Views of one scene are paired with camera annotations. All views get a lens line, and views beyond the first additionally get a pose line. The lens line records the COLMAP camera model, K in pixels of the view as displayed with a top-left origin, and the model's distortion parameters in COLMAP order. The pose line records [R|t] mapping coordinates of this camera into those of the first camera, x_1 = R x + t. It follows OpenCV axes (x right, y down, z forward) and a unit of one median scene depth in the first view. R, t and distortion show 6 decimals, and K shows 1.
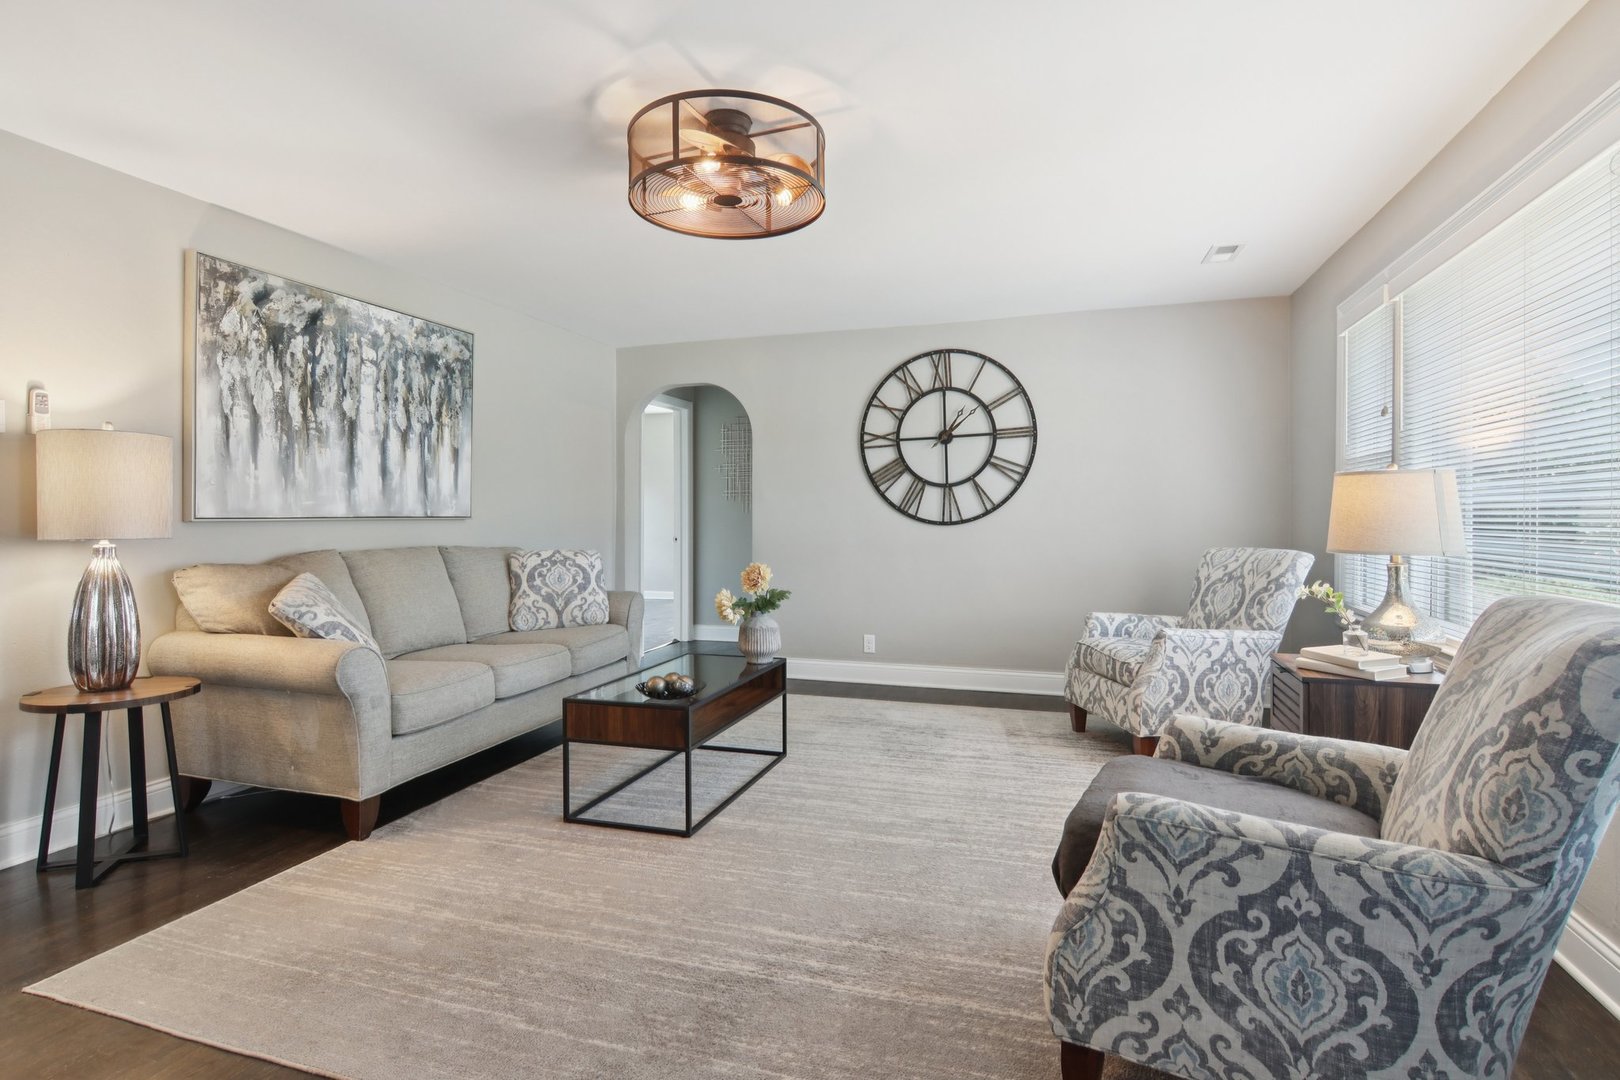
lens RADIAL K [[831.8, 0, 806.0], [0, 831.8, 526.9], [0, 0, 1]] dist [0.003841, -0.000504]
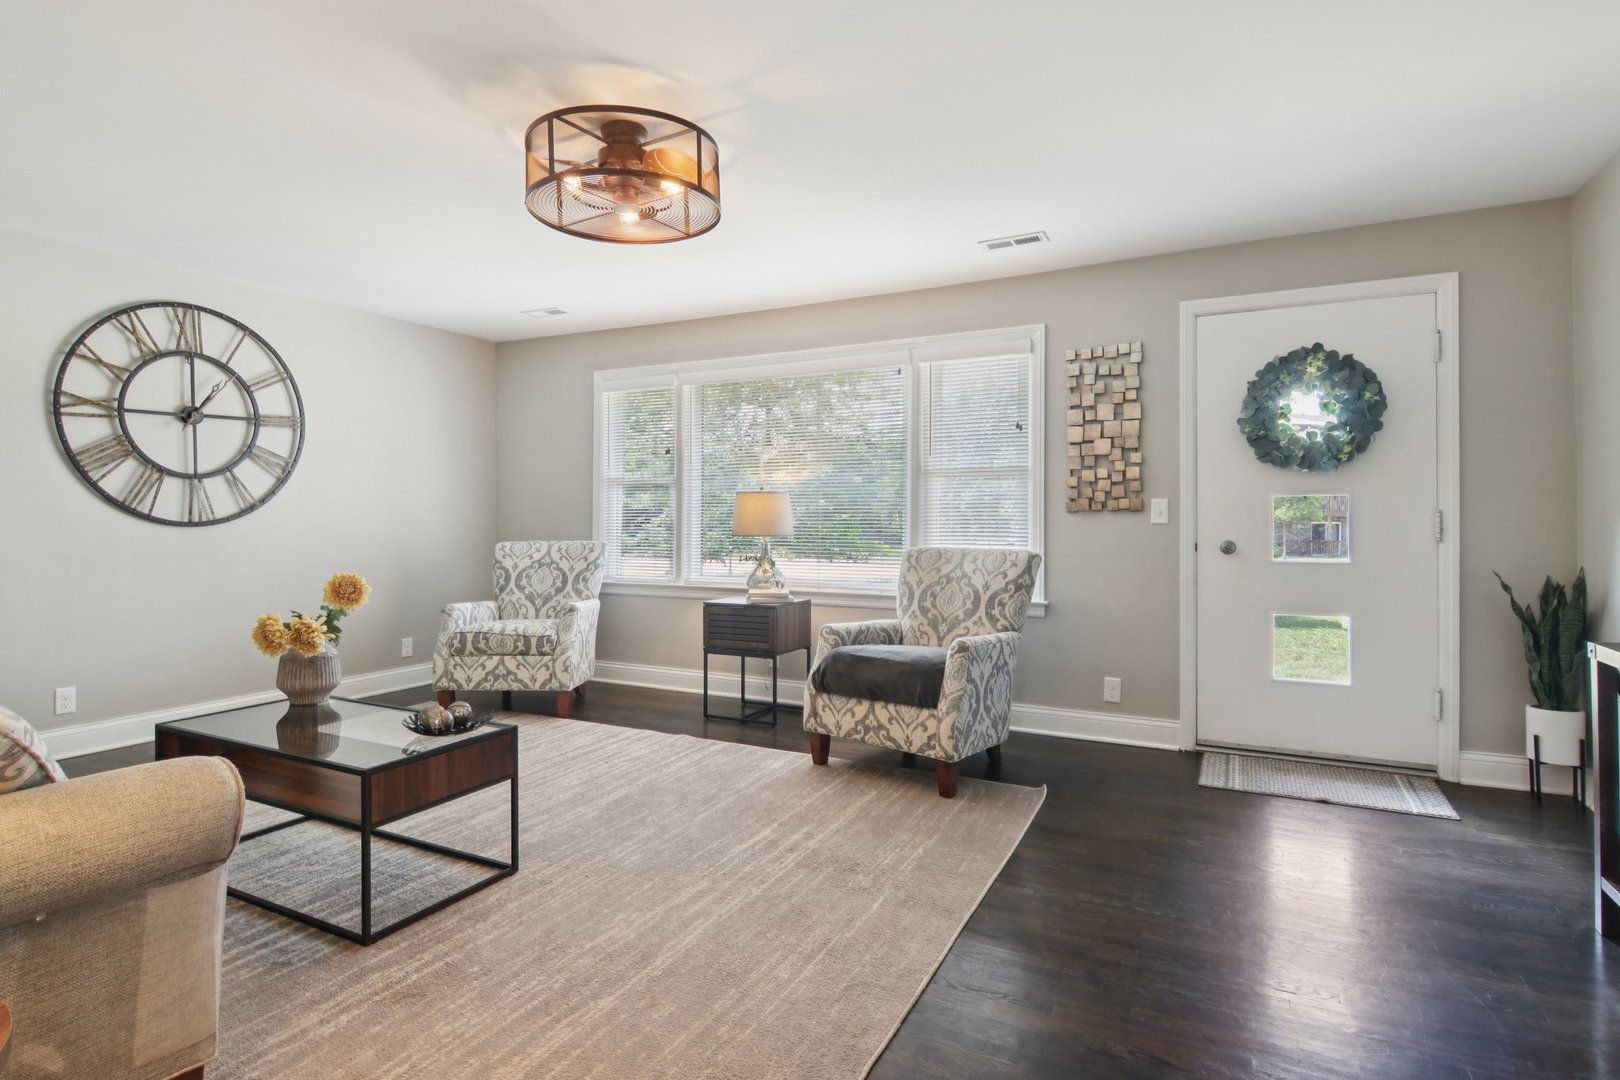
lens RADIAL K [[831.8, 0, 806.9], [0, 831.8, 533.4], [0, 0, 1]] dist [0.003841, -0.000504]
pose [[0.158038, -0.014477, 0.987327, -0.529783], [0.011834, 0.999848, 0.012766, 0.001428], [-0.987362, 0.009667, 0.158186, 0.299367]]
